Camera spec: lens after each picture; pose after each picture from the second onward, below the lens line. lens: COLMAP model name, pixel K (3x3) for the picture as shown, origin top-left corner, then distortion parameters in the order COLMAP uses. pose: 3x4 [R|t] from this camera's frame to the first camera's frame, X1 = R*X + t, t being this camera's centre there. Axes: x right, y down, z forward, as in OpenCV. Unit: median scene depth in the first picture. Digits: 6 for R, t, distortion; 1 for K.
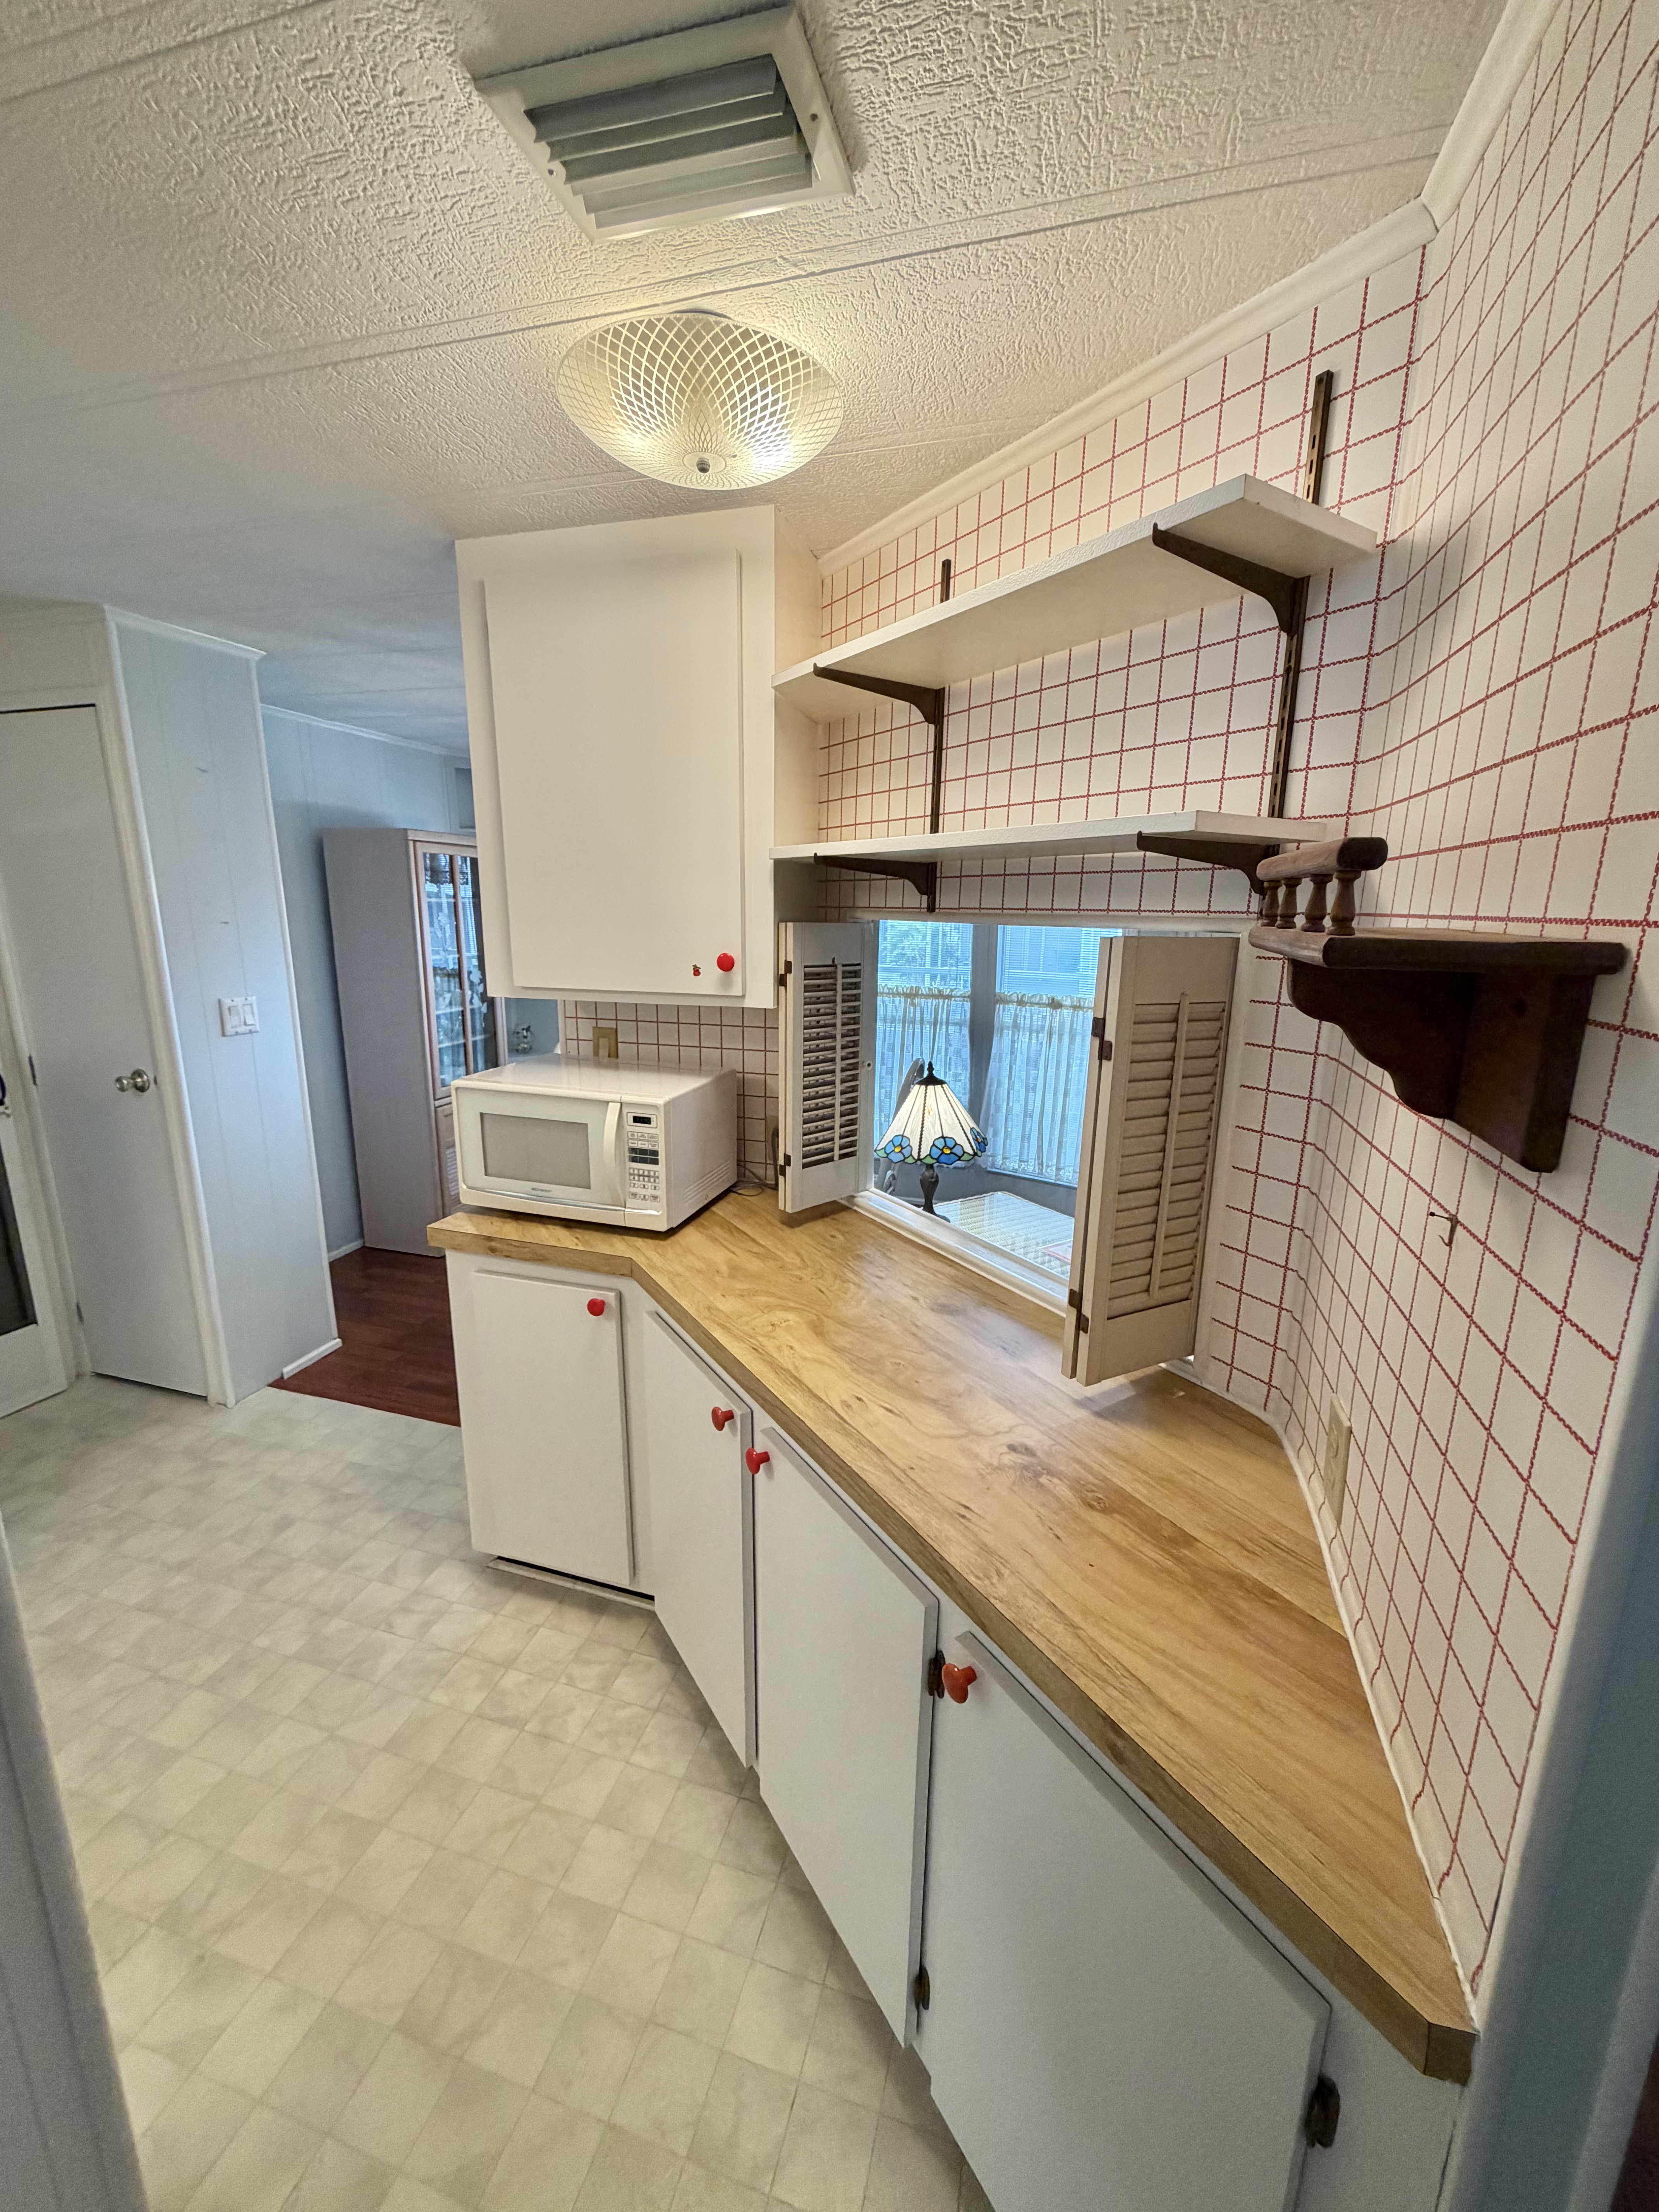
lens RADIAL K [[883.8, 0, 842.8], [0, 883.8, 1107.6], [0, 0, 1]] dist [0.003811, 0.000560]
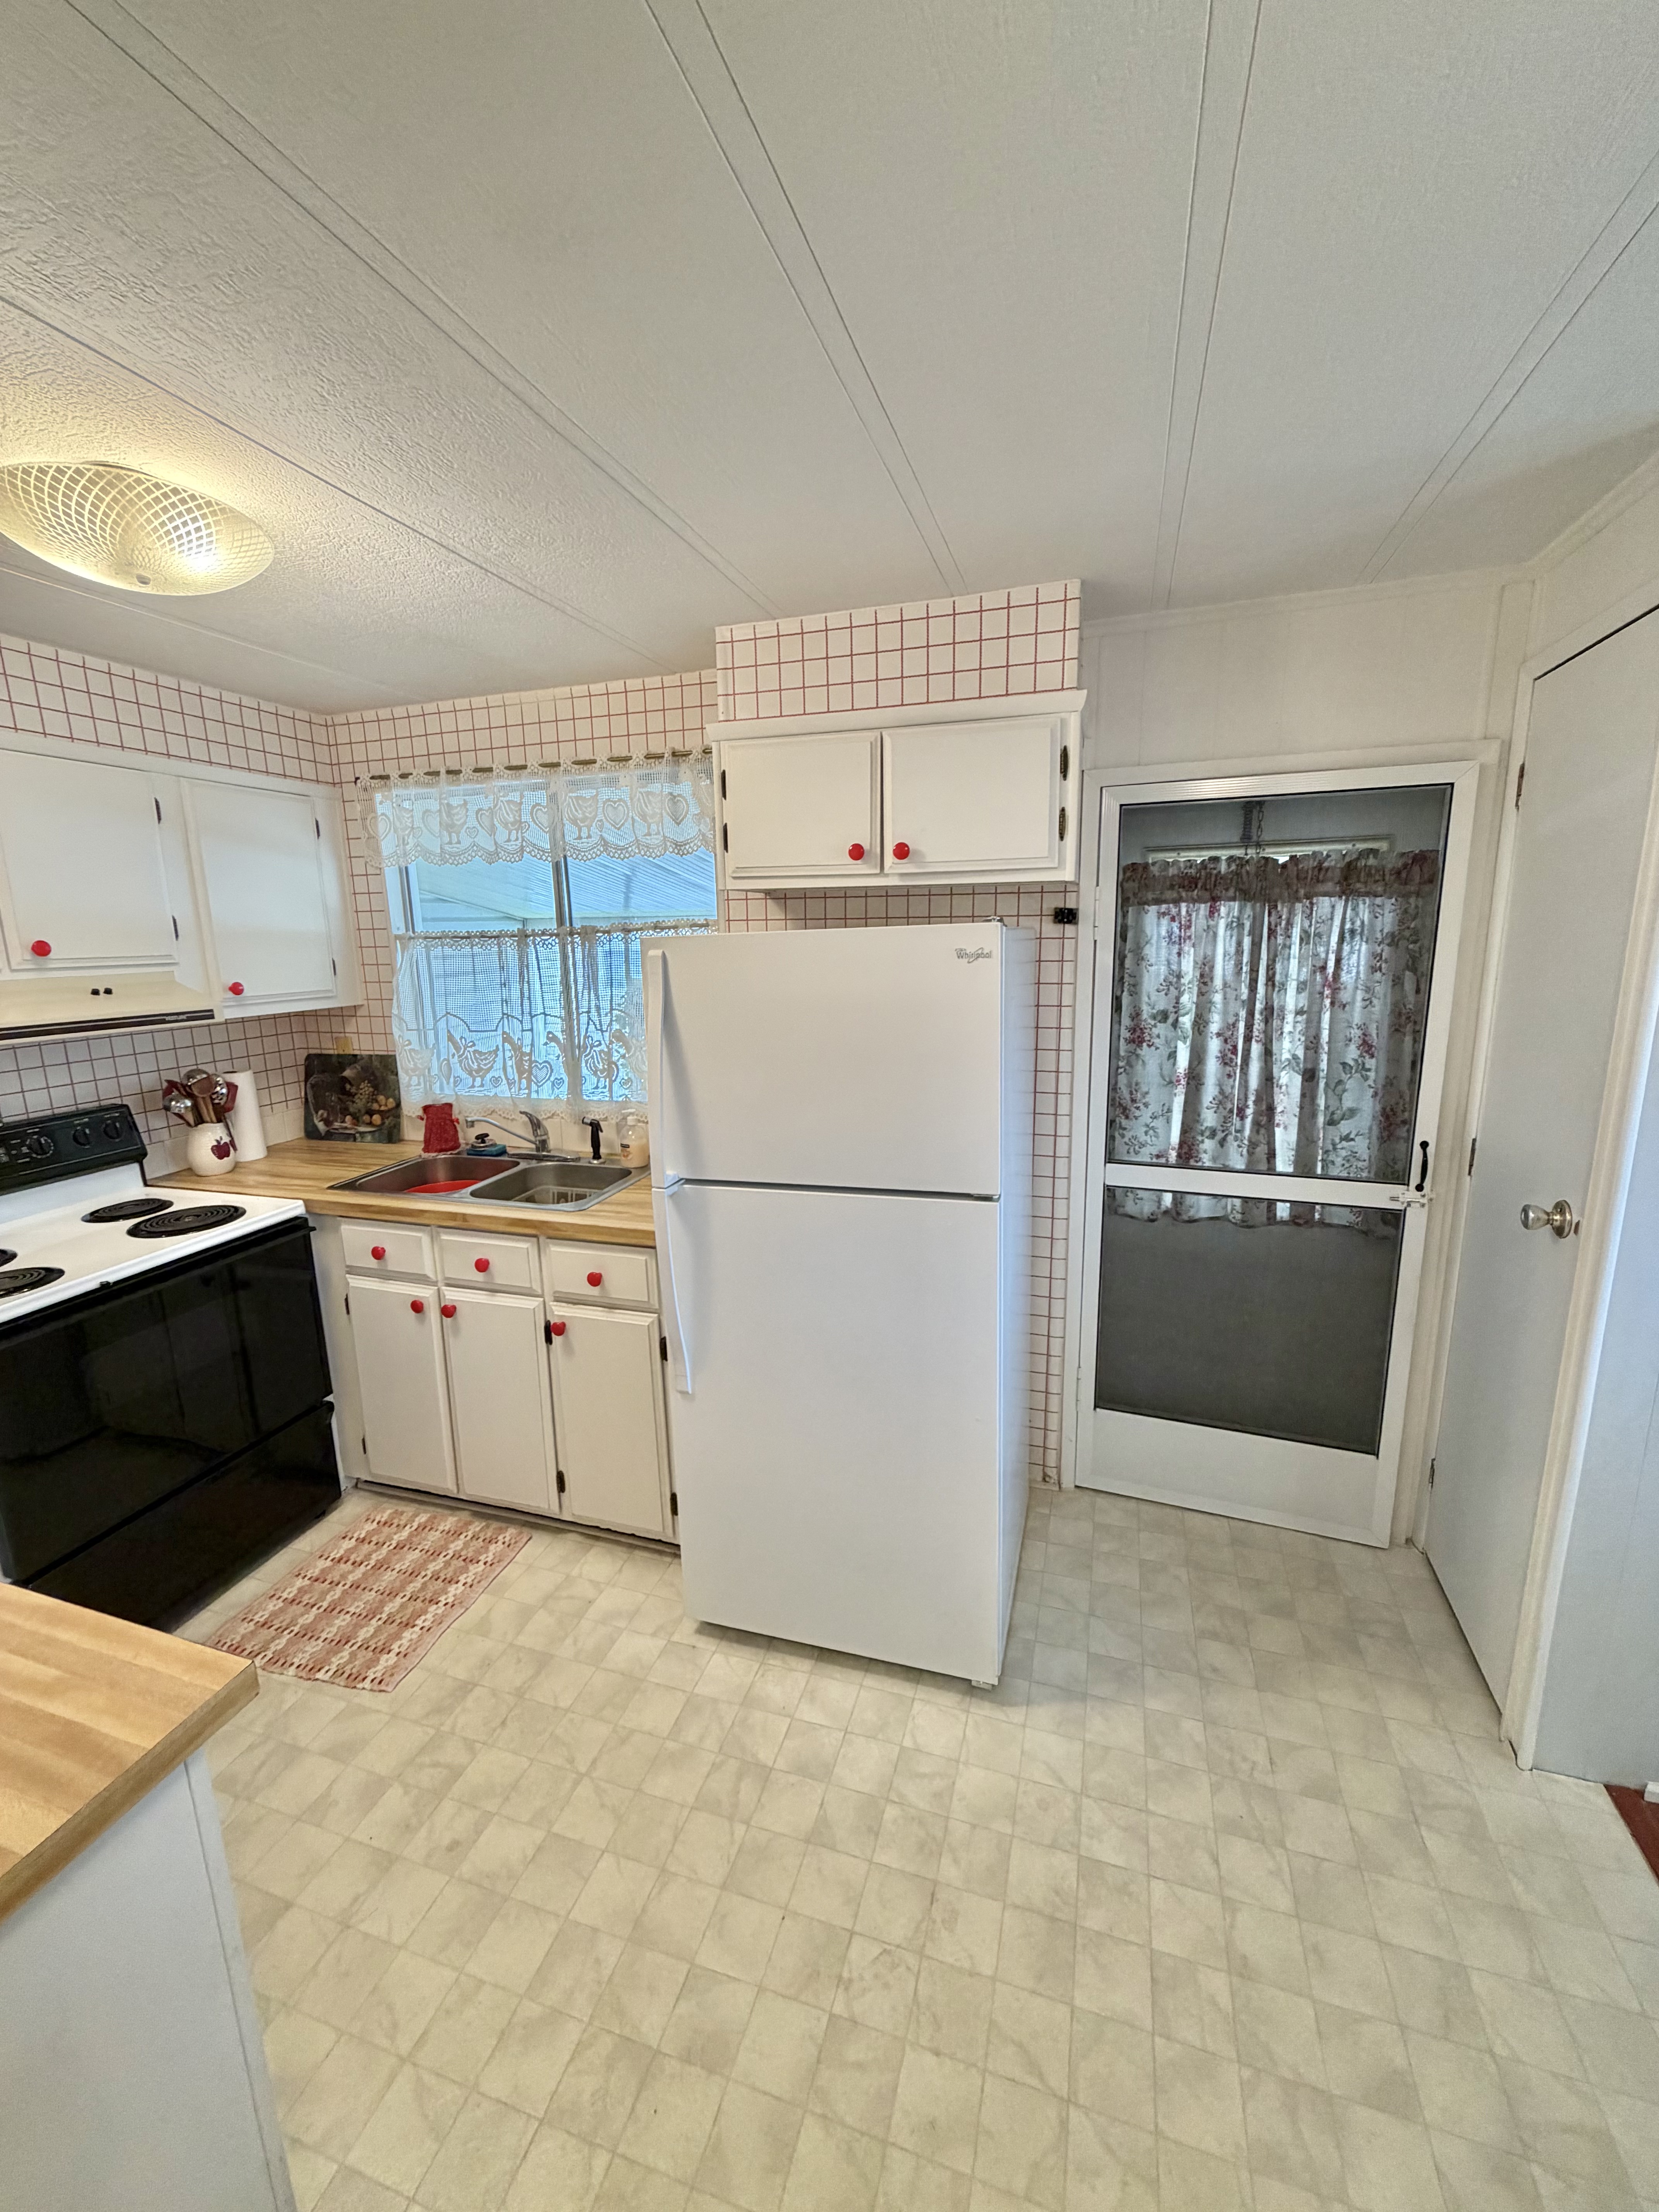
lens RADIAL K [[883.8, 0, 835.0], [0, 883.8, 1098.6], [0, 0, 1]] dist [0.003811, 0.000560]
pose [[-0.021111, 0.176122, -0.984142, -0.239166], [-0.200473, 0.963623, 0.176750, -0.169952], [0.979472, 0.201025, 0.014964, 0.646216]]
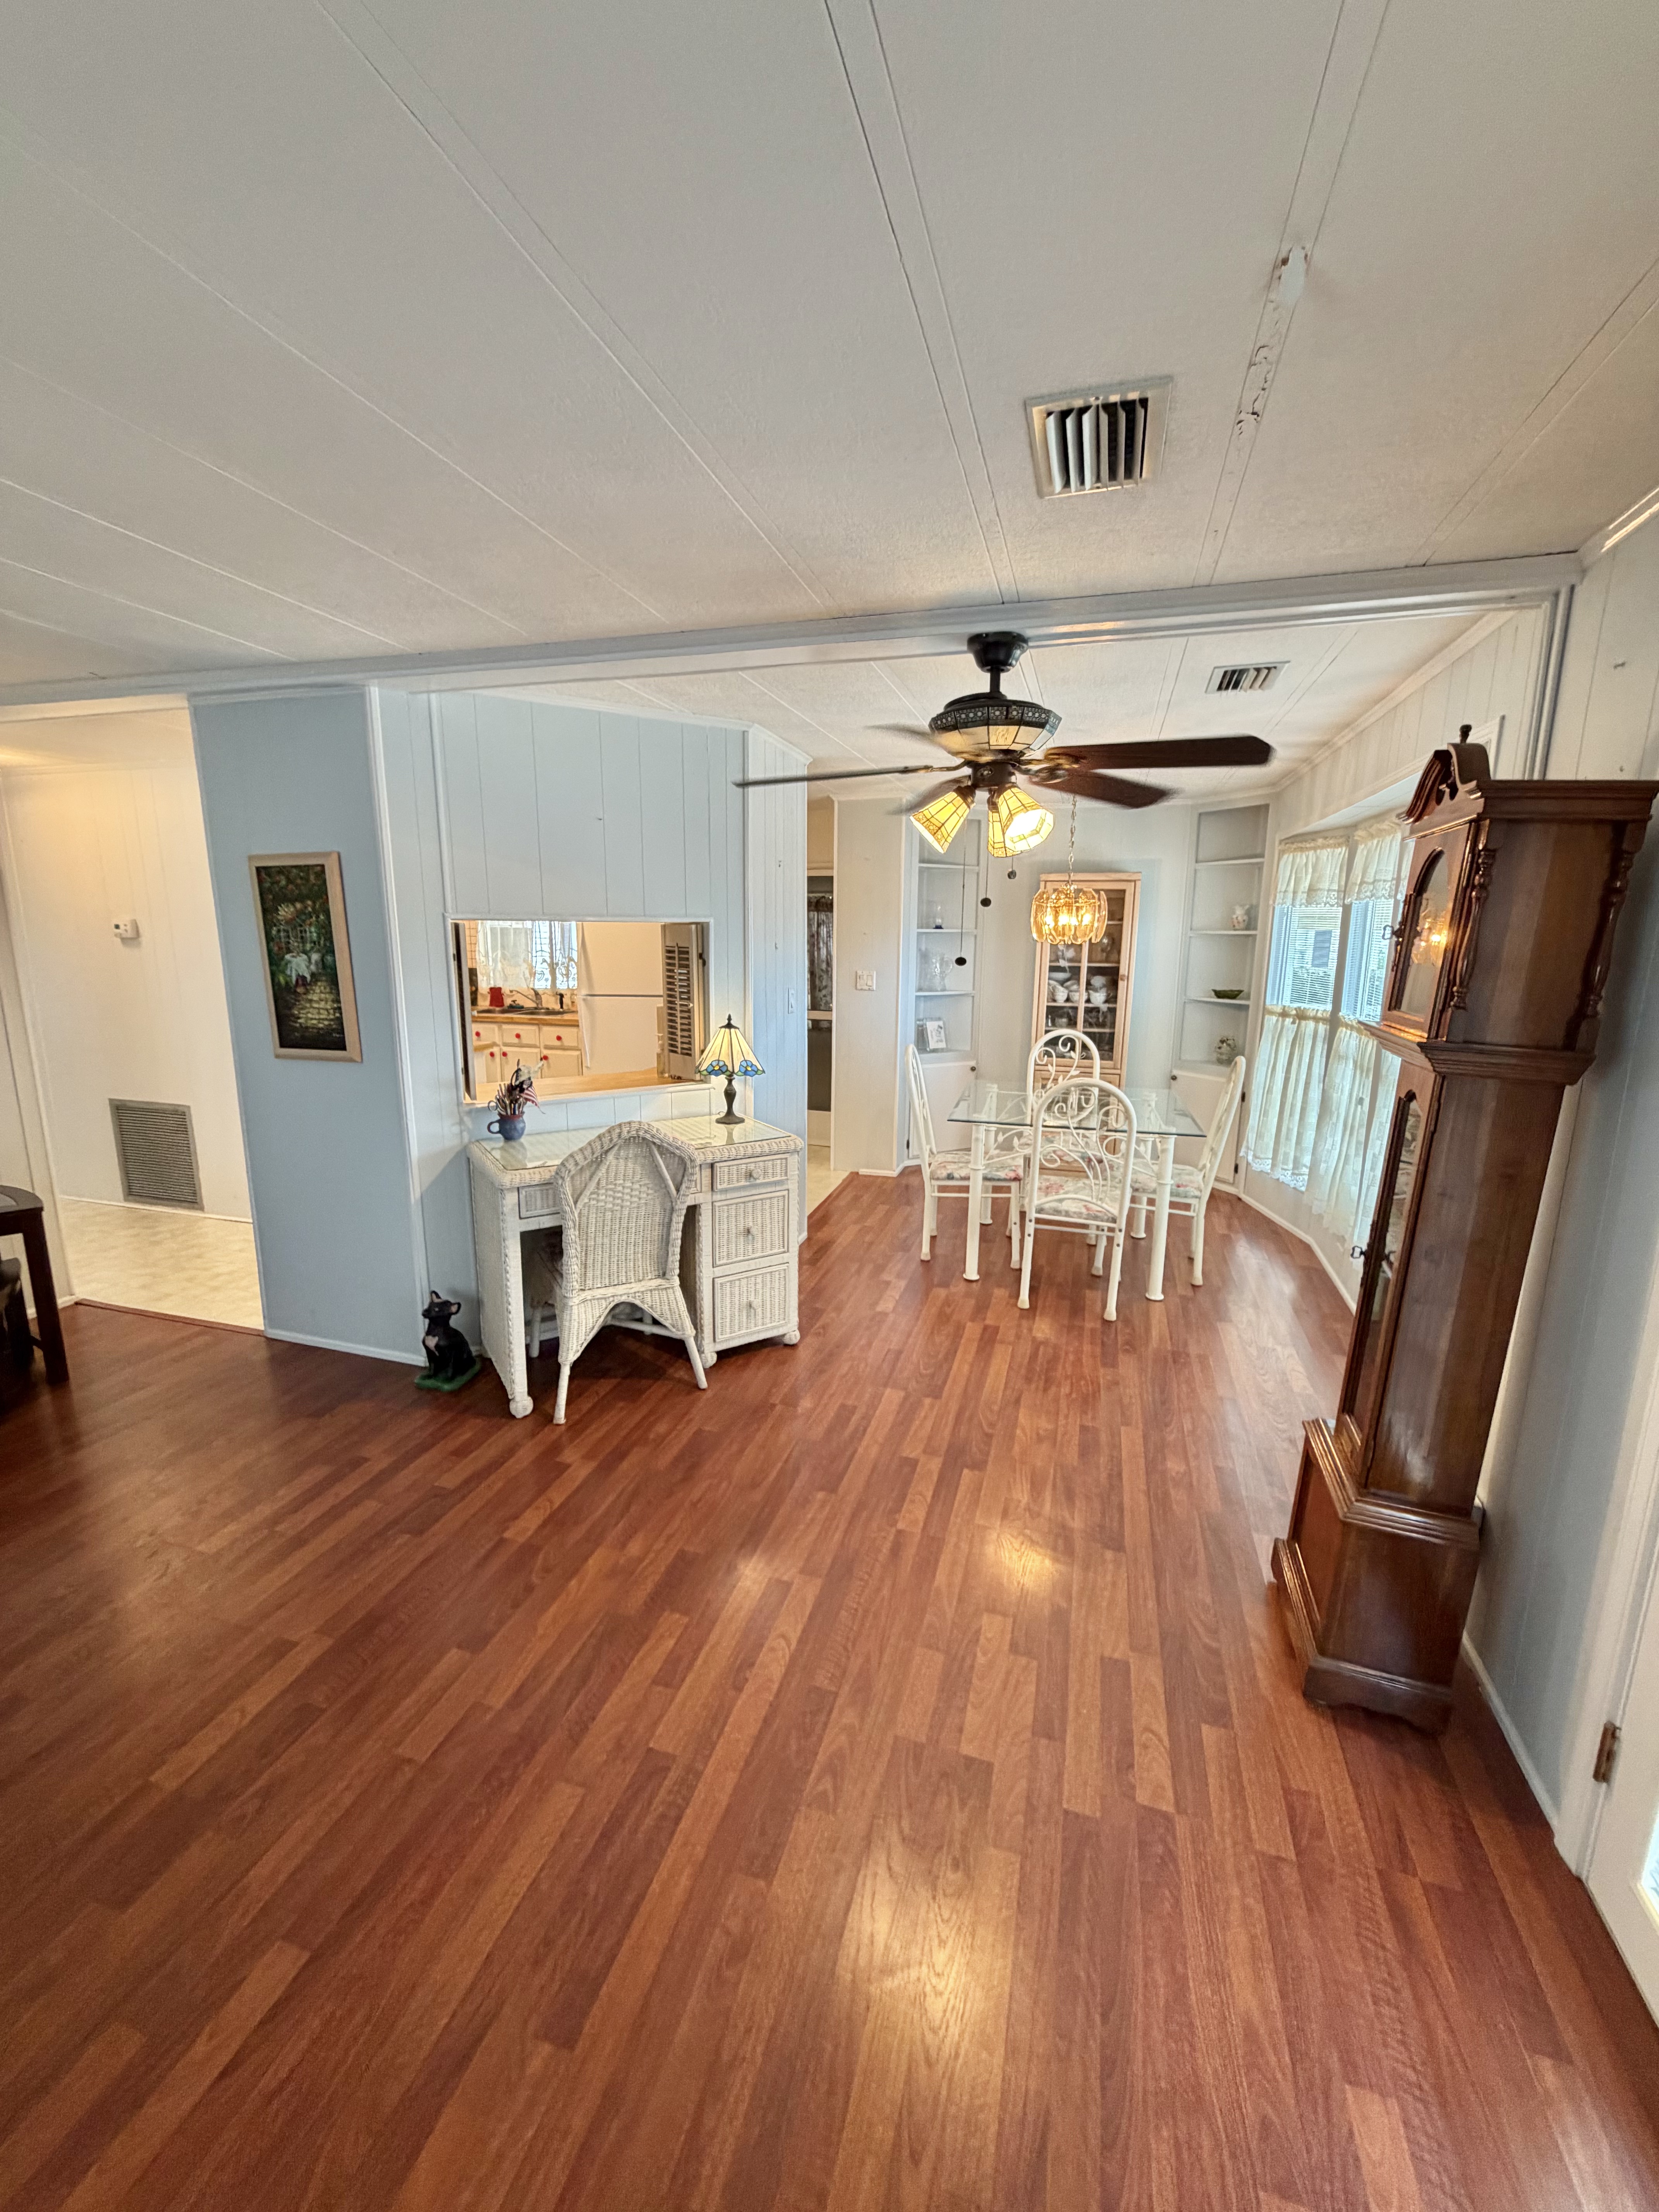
lens RADIAL K [[883.8, 0, 828.7], [0, 883.8, 1109.8], [0, 0, 1]] dist [0.003811, 0.000560]
pose [[-0.011709, 0.186433, -0.982398, 1.950568], [-0.227272, 0.956256, 0.184181, -0.257069], [0.973761, 0.225428, 0.031174, 1.342412]]
